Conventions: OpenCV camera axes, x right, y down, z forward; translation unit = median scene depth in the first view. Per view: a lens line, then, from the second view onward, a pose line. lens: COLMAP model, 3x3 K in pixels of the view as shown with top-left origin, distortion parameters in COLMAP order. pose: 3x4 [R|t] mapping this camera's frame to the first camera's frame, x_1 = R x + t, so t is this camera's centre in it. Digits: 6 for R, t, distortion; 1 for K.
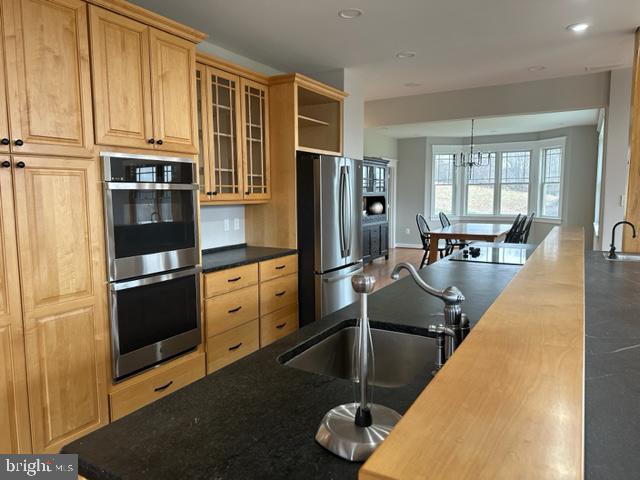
lens RADIAL K [[446.8, 0, 316.7], [0, 446.8, 234.9], [0, 0, 1]] dist [-0.028431, -0.009963]
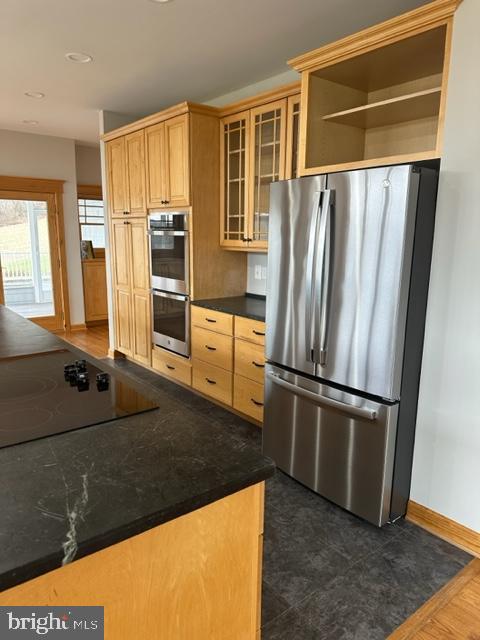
lens RADIAL K [[446.8, 0, 235.1], [0, 446.8, 325.6], [0, 0, 1]] dist [-0.028431, -0.009963]
pose [[-0.379279, 0.182283, -0.907150, 0.729784], [-0.099273, 0.966728, 0.235760, -0.140136], [0.919941, 0.179474, -0.348564, 1.356683]]
